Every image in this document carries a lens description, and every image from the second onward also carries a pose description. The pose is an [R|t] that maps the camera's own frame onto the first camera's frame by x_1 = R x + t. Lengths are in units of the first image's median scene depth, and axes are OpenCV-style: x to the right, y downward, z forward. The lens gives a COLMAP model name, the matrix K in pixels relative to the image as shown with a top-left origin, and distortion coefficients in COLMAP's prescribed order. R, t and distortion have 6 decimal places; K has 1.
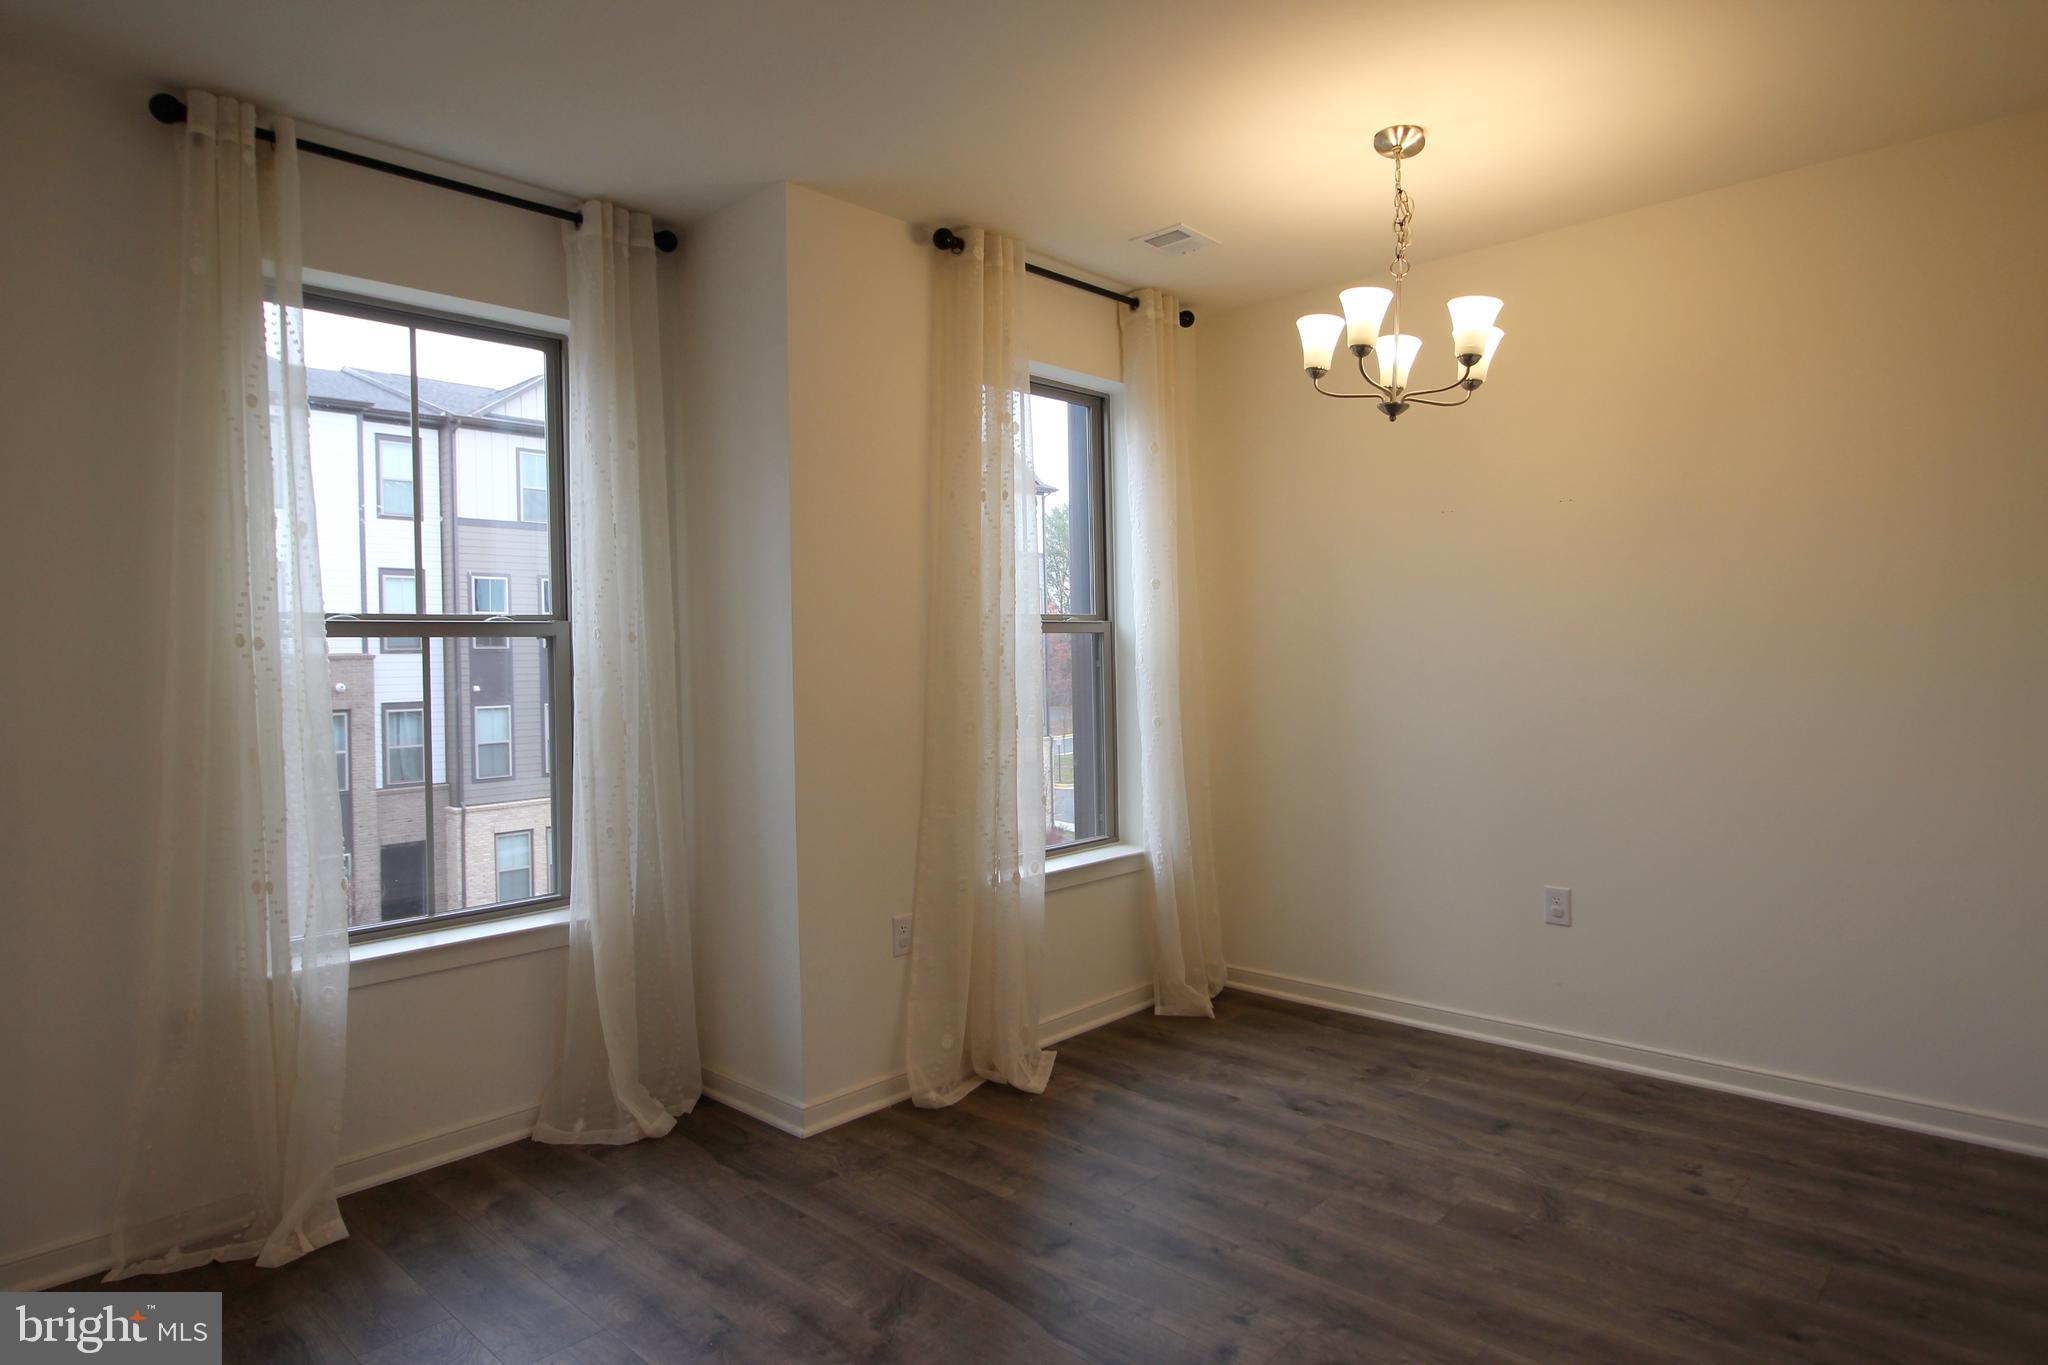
lens RADIAL K [[1185.9, 0, 1018.8], [0, 1185.9, 646.2], [0, 0, 1]] dist [-0.000485, -0.000411]
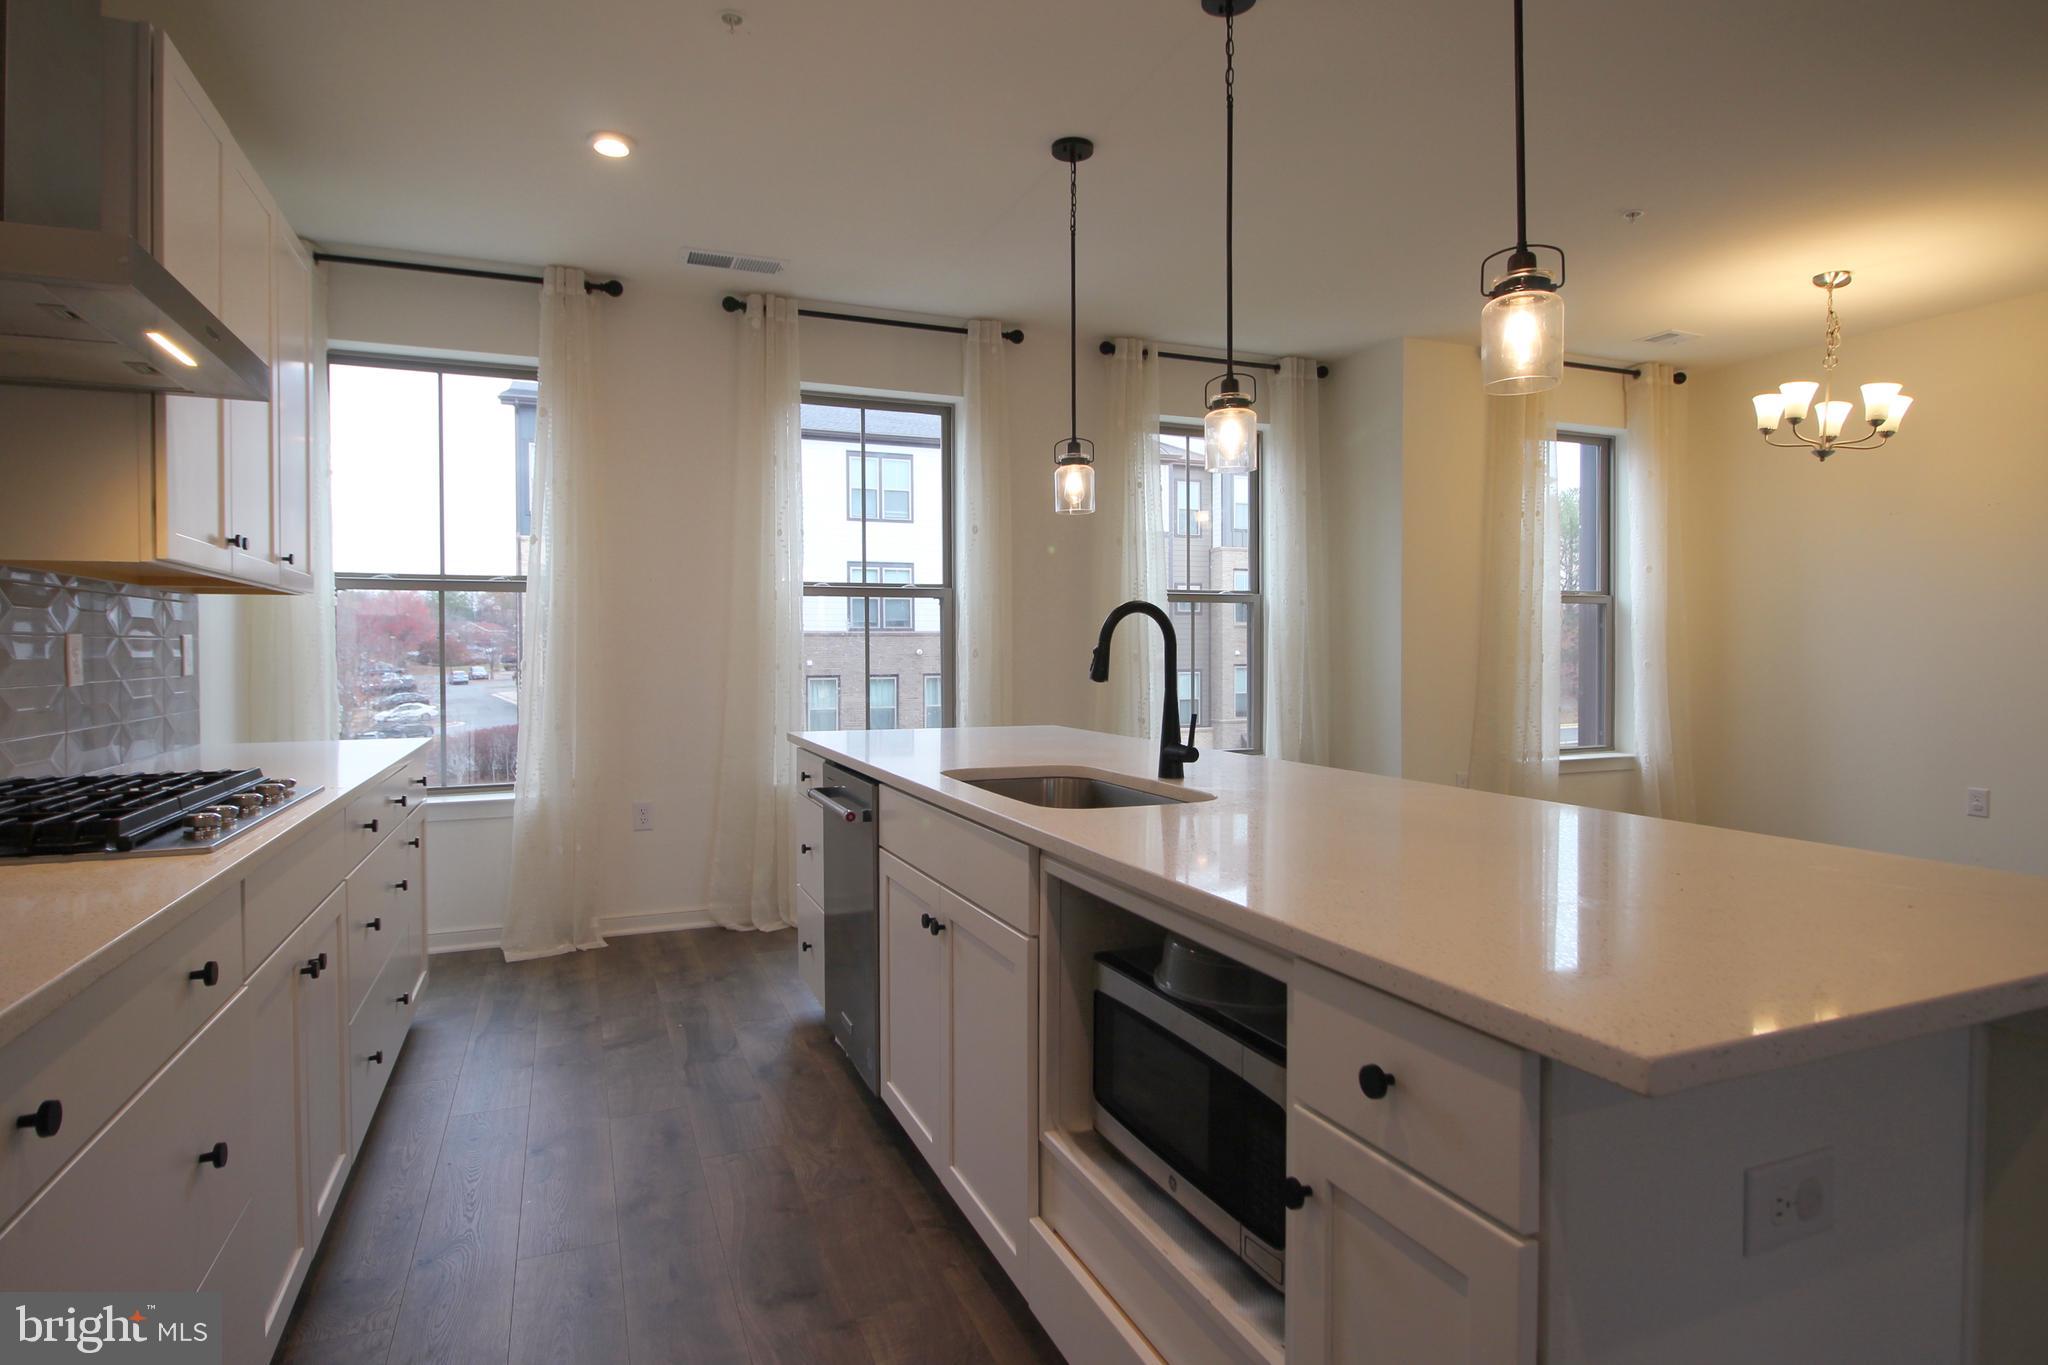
lens RADIAL K [[1068.4, 0, 1012.9], [0, 1068.4, 655.5], [0, 0, 1]] dist [0.003117, -0.012749]
pose [[0.907727, 0.021677, -0.419002, -0.045471], [-0.012581, 0.999622, 0.024461, 0.034895], [0.419374, -0.016932, 0.907656, -0.578910]]
